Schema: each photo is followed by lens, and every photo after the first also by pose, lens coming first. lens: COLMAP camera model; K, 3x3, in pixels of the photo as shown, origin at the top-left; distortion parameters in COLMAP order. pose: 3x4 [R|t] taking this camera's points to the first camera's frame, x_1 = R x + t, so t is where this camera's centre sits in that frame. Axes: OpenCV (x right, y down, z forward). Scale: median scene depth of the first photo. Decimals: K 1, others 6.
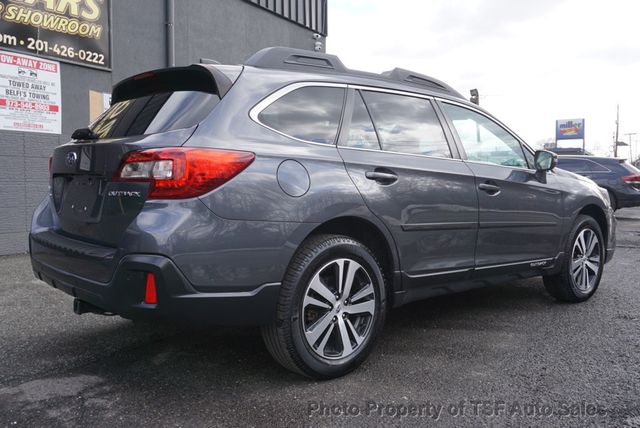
lens RADIAL K [[575.4, 0, 307.7], [0, 575.4, 199.9], [0, 0, 1]] dist [0.001373, 0.003534]
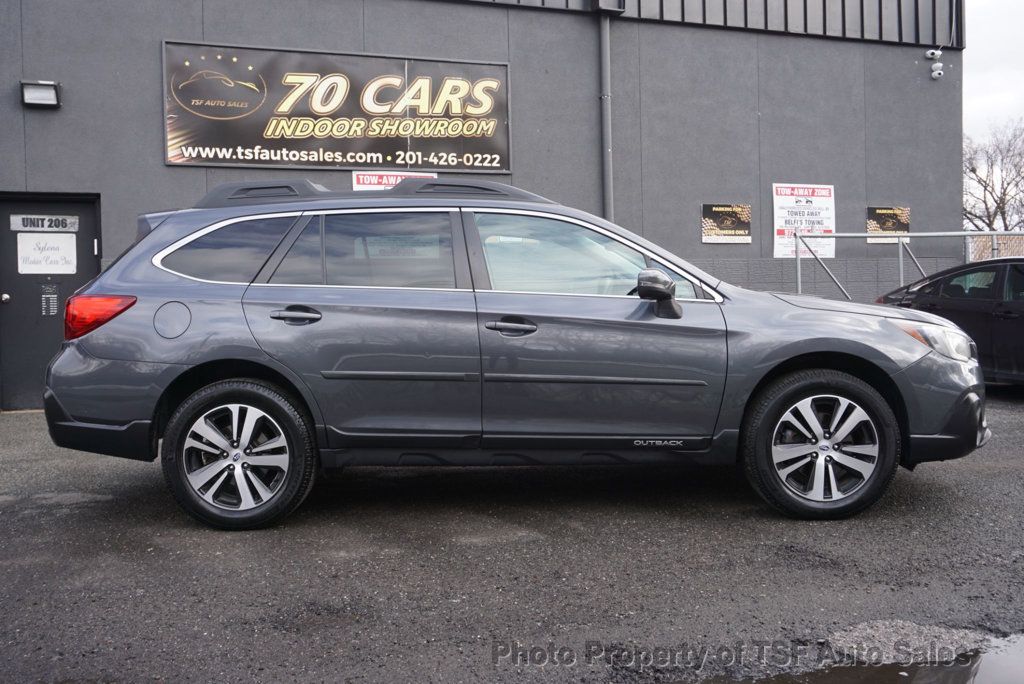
lens RADIAL K [[904.2, 0, 512.0], [0, 904.2, 342.0], [0, 0, 1]] dist [-0.015127, 0.004464]
pose [[0.753542, 0.011567, -0.657298, 0.567868], [-0.004801, 0.999915, 0.012092, -0.008359], [0.657382, -0.005956, 0.753534, 0.075598]]
